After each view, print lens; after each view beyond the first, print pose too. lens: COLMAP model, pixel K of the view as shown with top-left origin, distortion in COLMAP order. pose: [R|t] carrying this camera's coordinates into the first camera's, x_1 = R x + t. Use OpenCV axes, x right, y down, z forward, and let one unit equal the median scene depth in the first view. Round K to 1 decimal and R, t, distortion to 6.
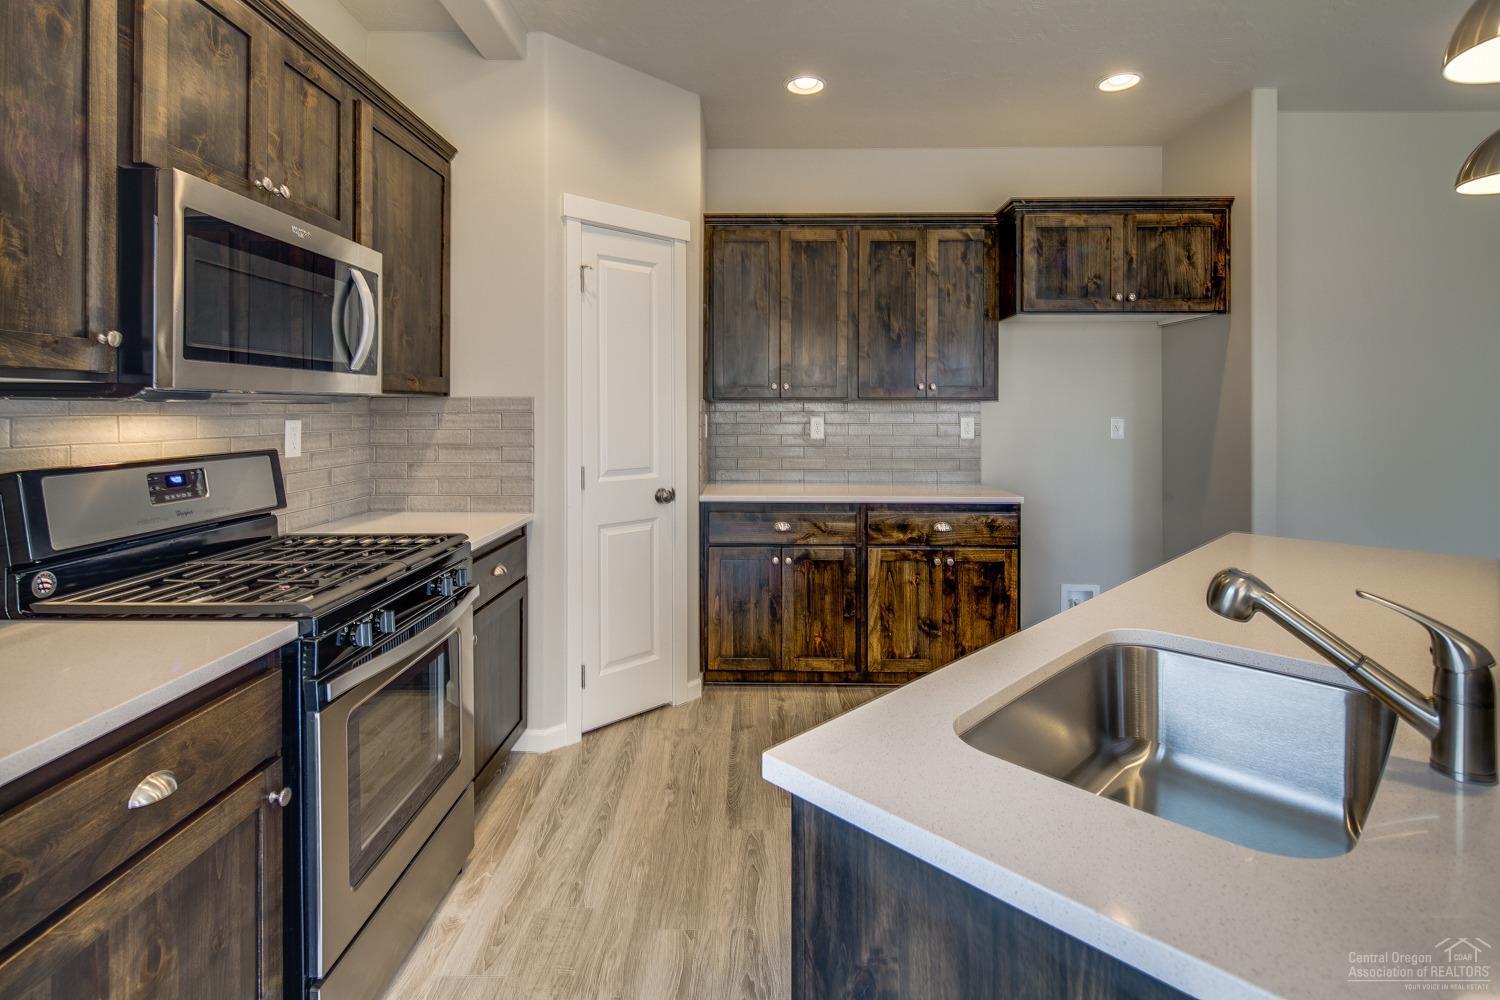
lens RADIAL K [[733.6, 0, 751.3], [0, 733.6, 404.9], [0, 0, 1]] dist [-0.001203, -0.000046]
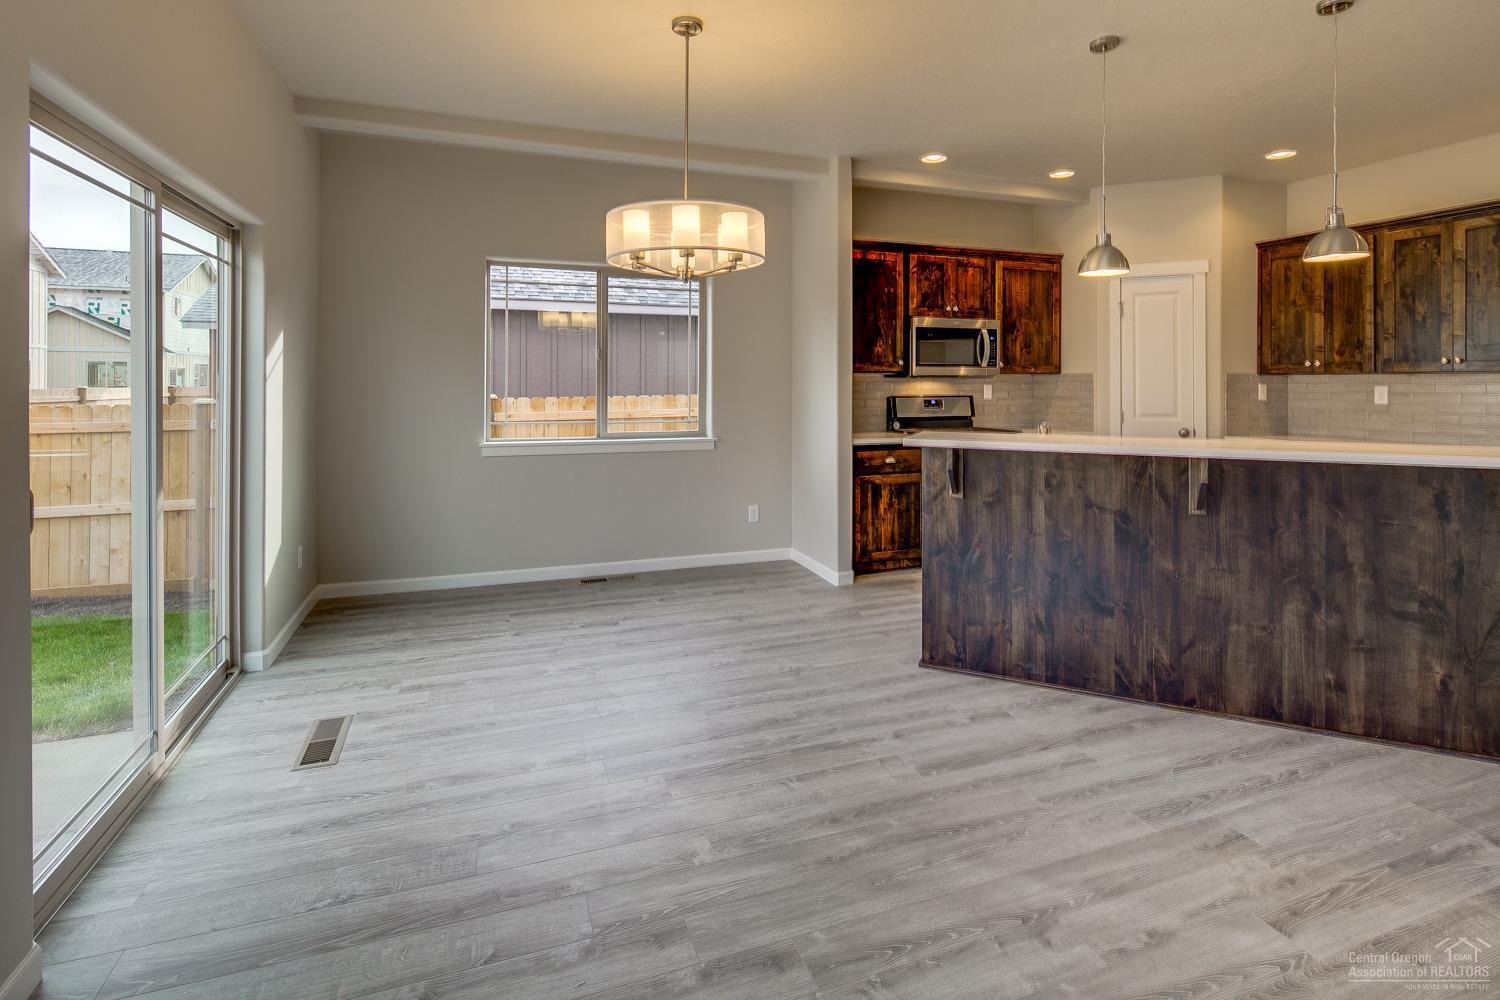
lens RADIAL K [[717.9, 0, 753.0], [0, 717.9, 421.6], [0, 0, 1]] dist [0.001120, 0.000038]
pose [[0.355251, 0.052912, -0.933272, 0.909650], [0.005622, 0.998258, 0.058736, -0.001718], [0.934754, -0.026113, 0.354335, -0.419046]]
